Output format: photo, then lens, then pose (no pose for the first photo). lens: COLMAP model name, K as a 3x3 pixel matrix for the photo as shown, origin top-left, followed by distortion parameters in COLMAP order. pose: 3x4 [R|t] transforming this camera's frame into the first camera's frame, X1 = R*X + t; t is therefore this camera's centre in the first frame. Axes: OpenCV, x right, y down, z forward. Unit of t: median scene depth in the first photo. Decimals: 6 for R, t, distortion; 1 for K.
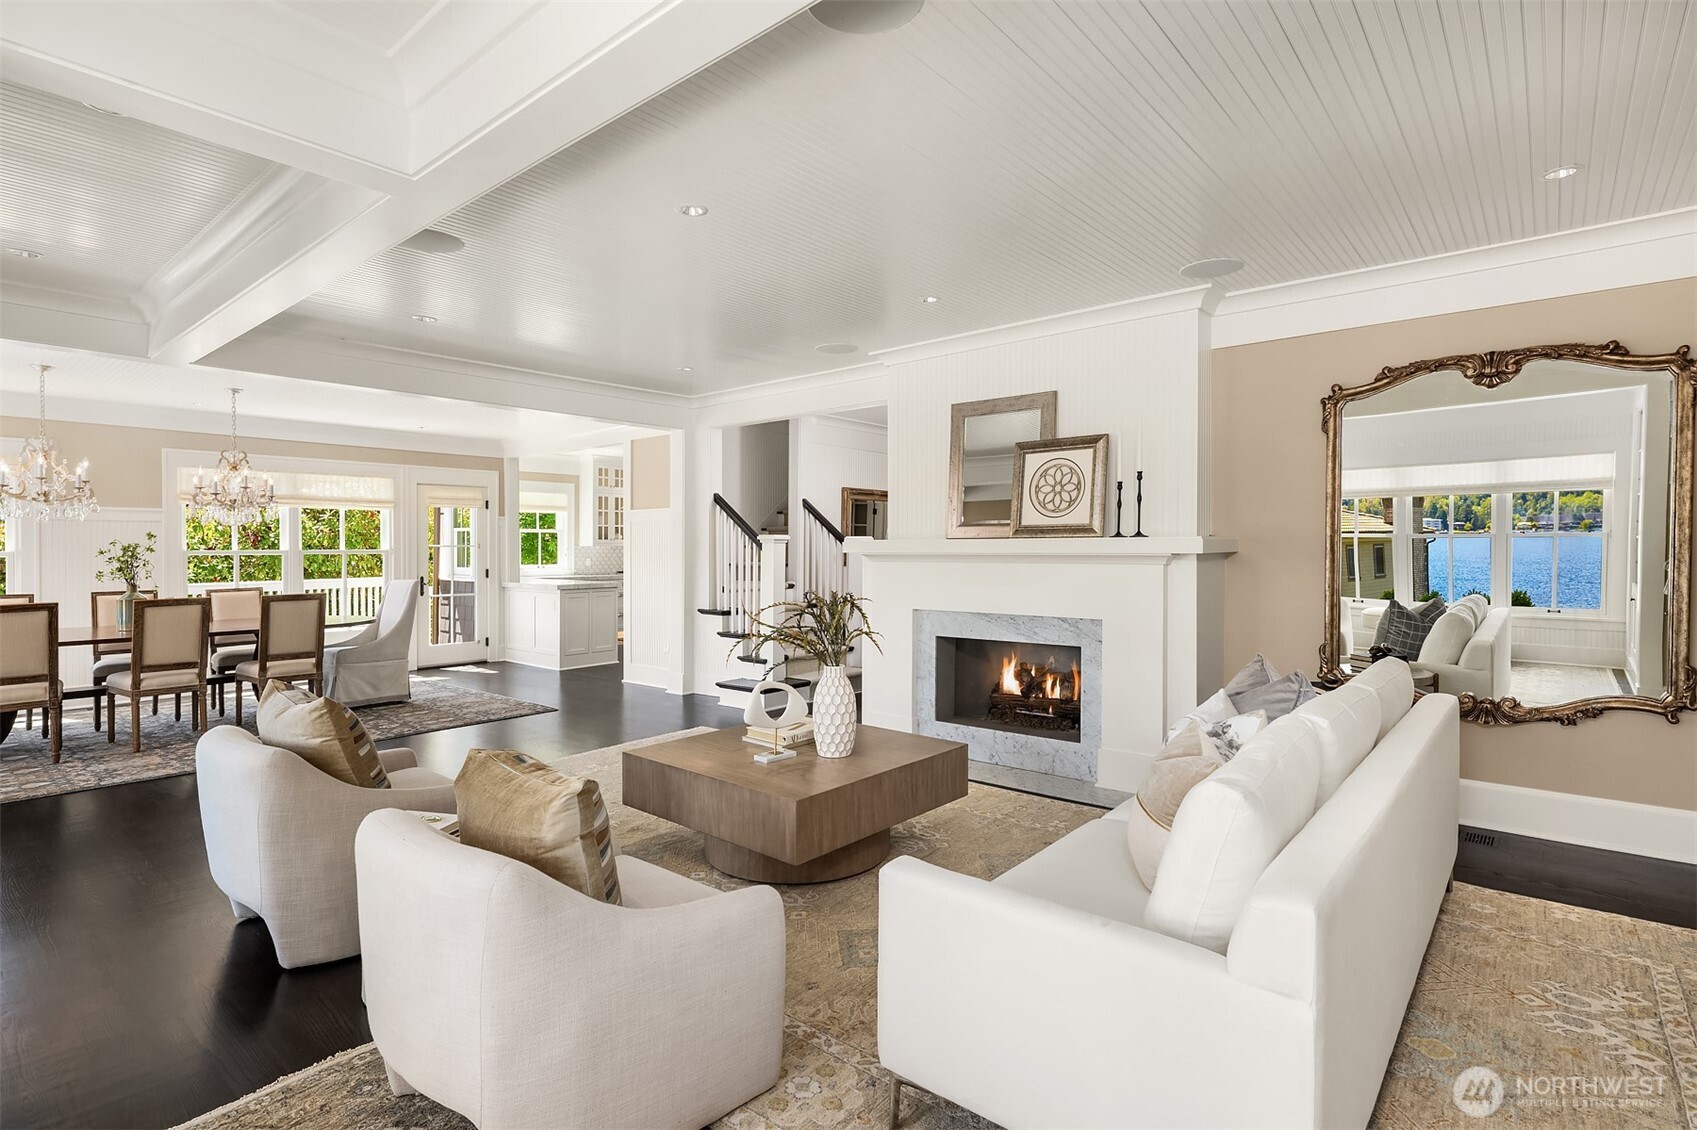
lens RADIAL K [[767.1, 0, 847.5], [0, 767.1, 543.6], [0, 0, 1]] dist [-0.000365, -0.000364]
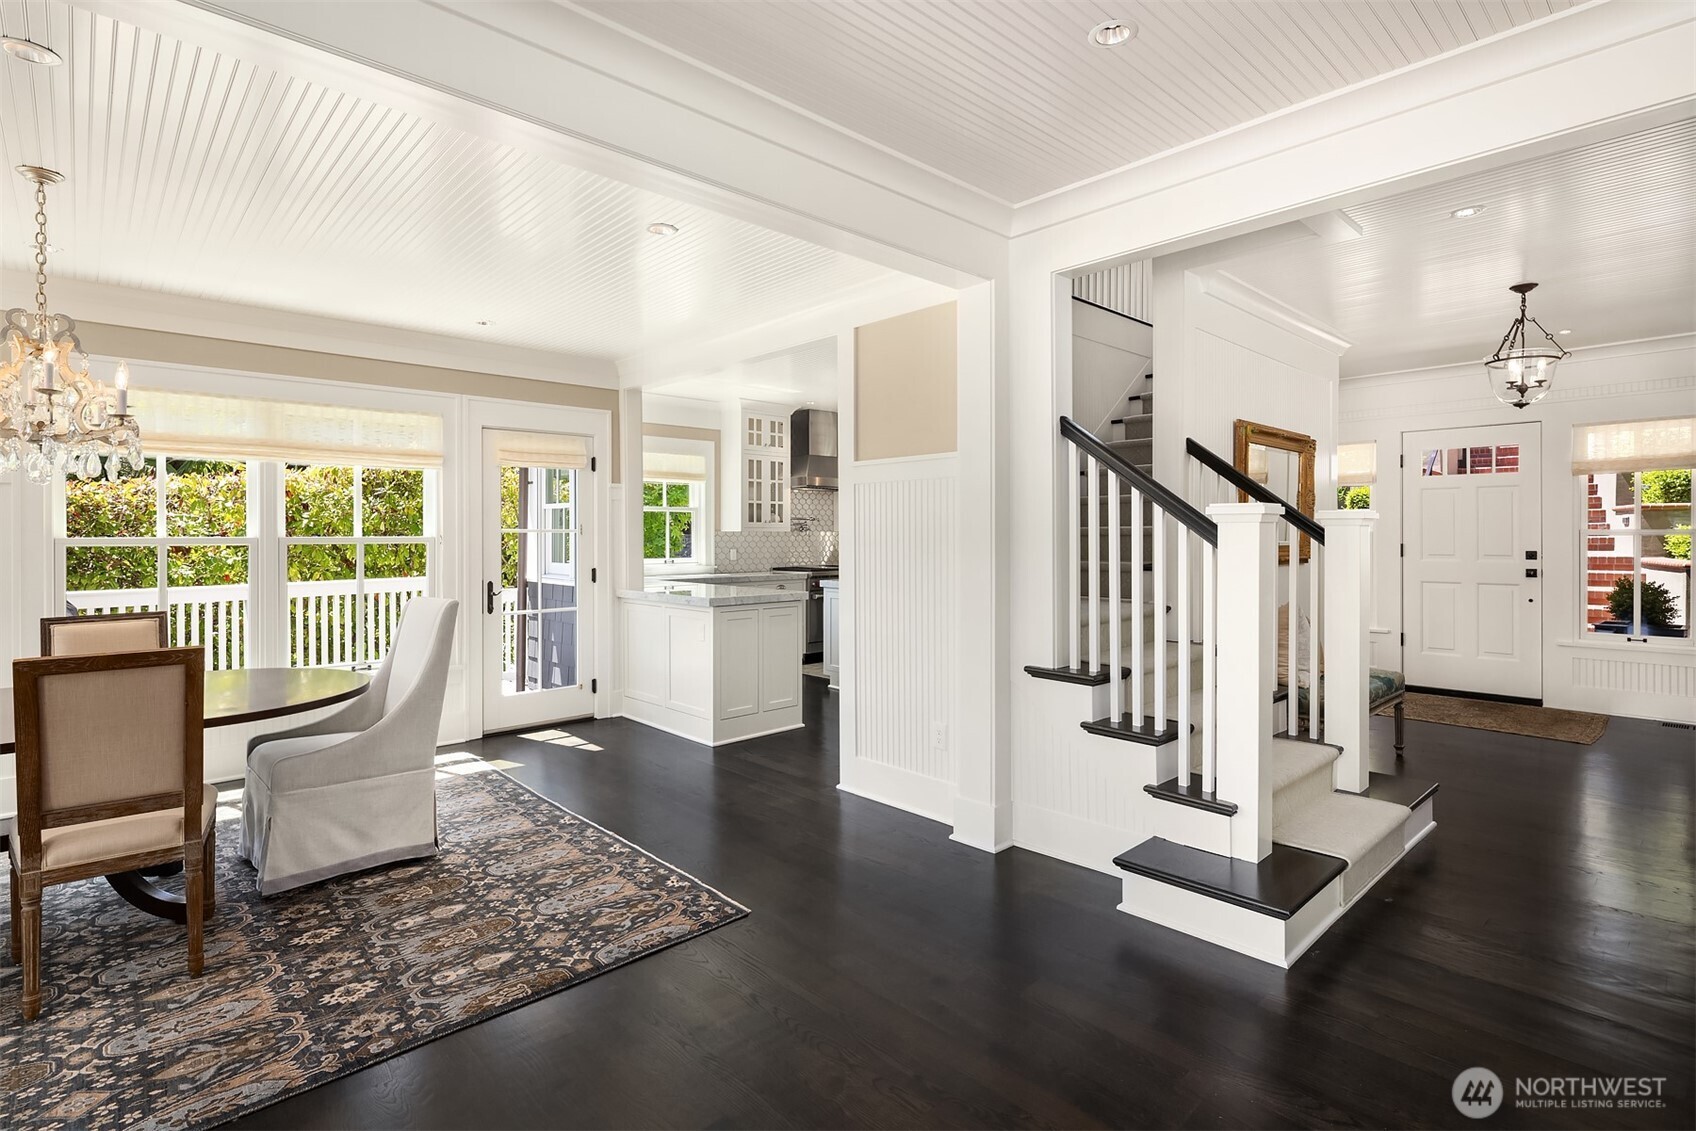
lens RADIAL K [[801.4, 0, 851.0], [0, 801.4, 532.3], [0, 0, 1]] dist [0.001578, -0.000043]
pose [[0.991482, 0.001337, -0.130235, -0.212217], [-0.001140, 0.999998, 0.001588, 0.003814], [0.130237, -0.001426, 0.991482, 0.454047]]
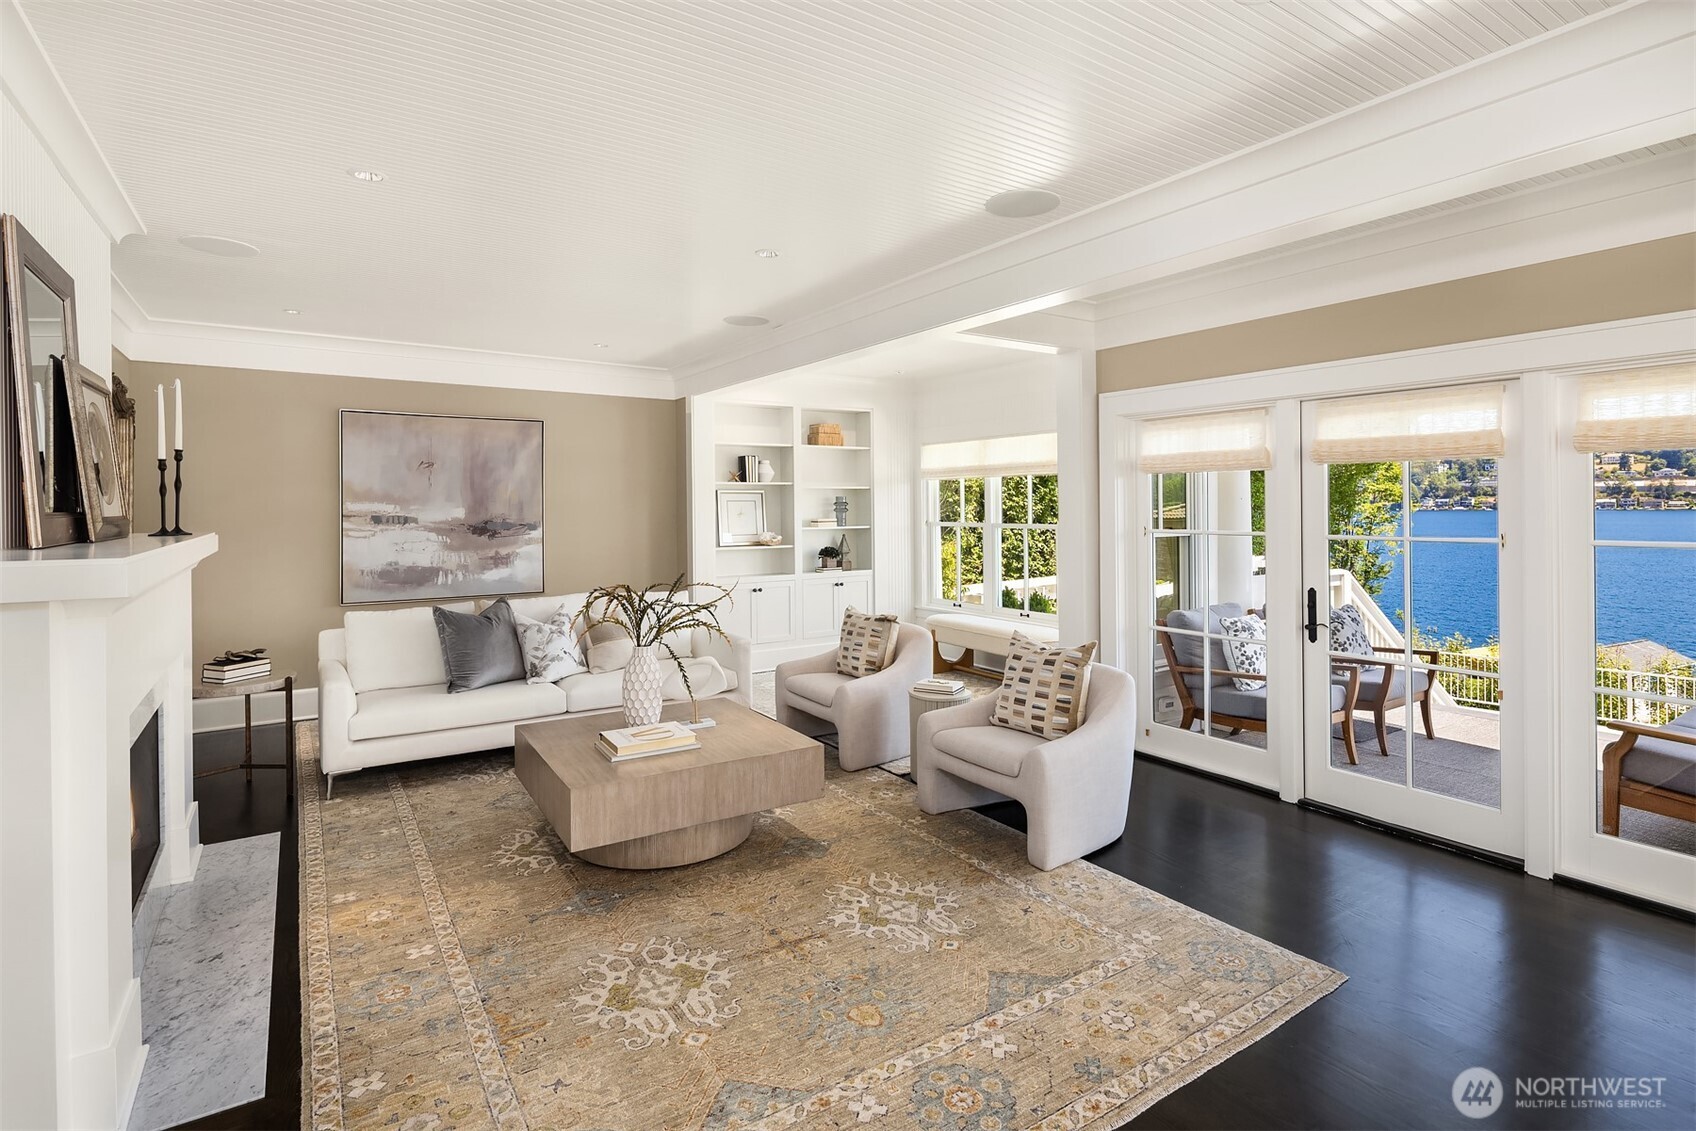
lens RADIAL K [[816.1, 0, 849.3], [0, 816.1, 511.0], [0, 0, 1]] dist [0.001426, -0.001773]
pose [[-0.954360, 0.006513, 0.298587, -0.263295], [0.007147, 0.999974, 0.001034, -0.014456], [-0.298573, 0.003121, -0.954382, 0.816675]]
